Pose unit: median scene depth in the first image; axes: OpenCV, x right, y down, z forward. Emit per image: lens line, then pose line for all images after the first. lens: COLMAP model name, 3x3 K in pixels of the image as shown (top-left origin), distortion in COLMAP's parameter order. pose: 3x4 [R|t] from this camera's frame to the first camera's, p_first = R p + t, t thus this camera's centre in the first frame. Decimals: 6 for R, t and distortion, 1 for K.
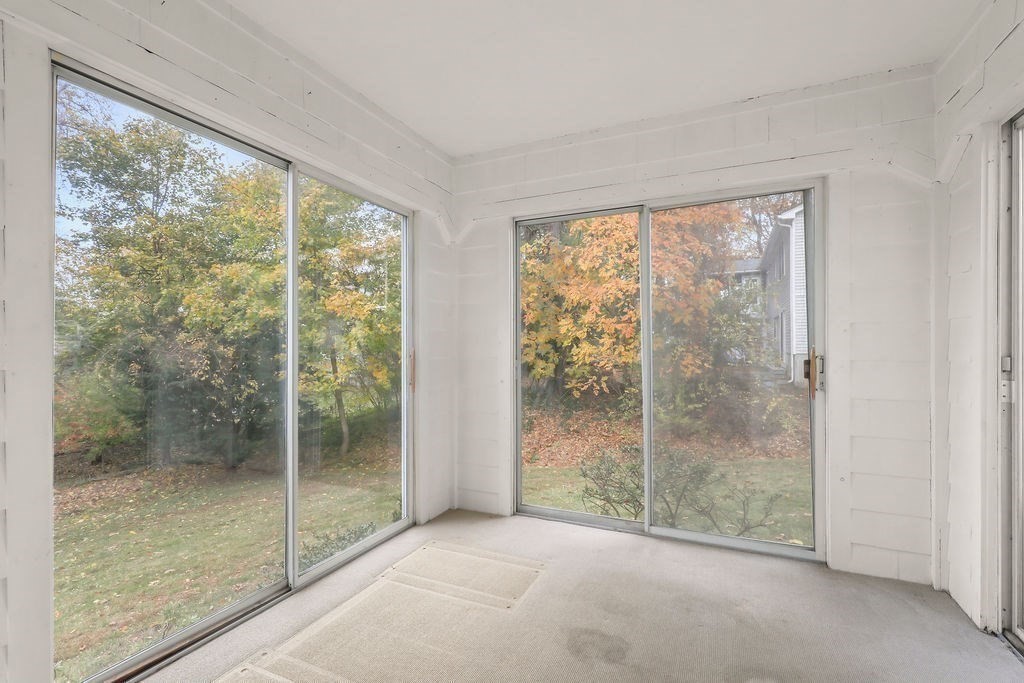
lens RADIAL K [[468.4, 0, 512.3], [0, 468.4, 352.0], [0, 0, 1]] dist [0.004842, 0.000240]
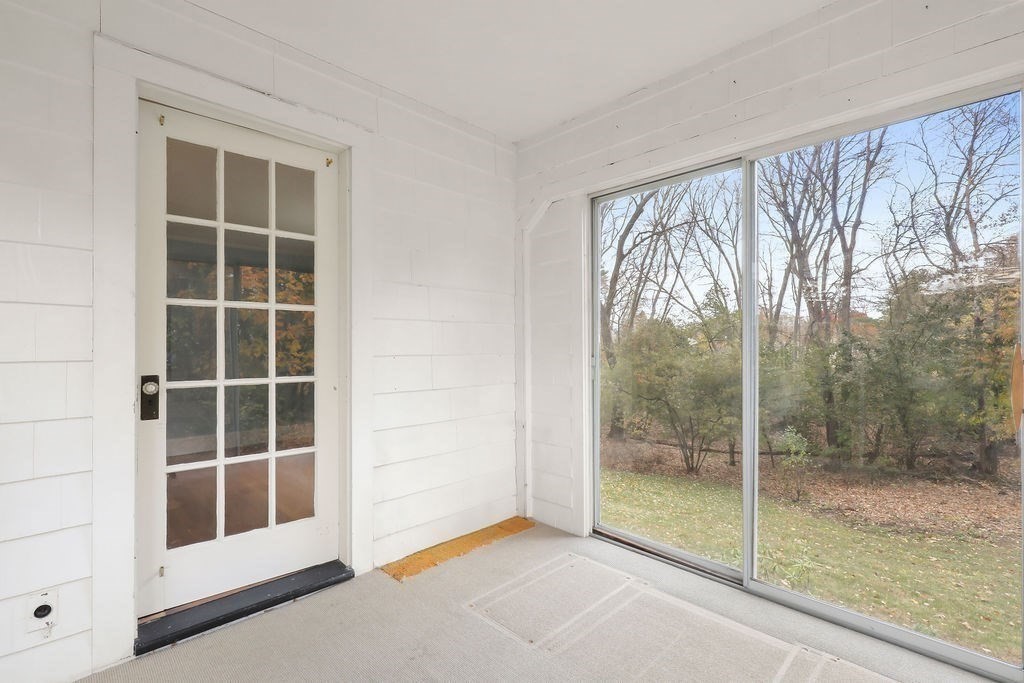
lens RADIAL K [[463.6, 0, 515.2], [0, 463.6, 355.5], [0, 0, 1]] dist [-0.001387, 0.000159]
pose [[-0.365010, 0.013593, -0.930905, 0.668605], [0.000115, 0.999894, 0.014556, -0.001546], [0.931004, 0.005205, -0.364973, 0.969555]]
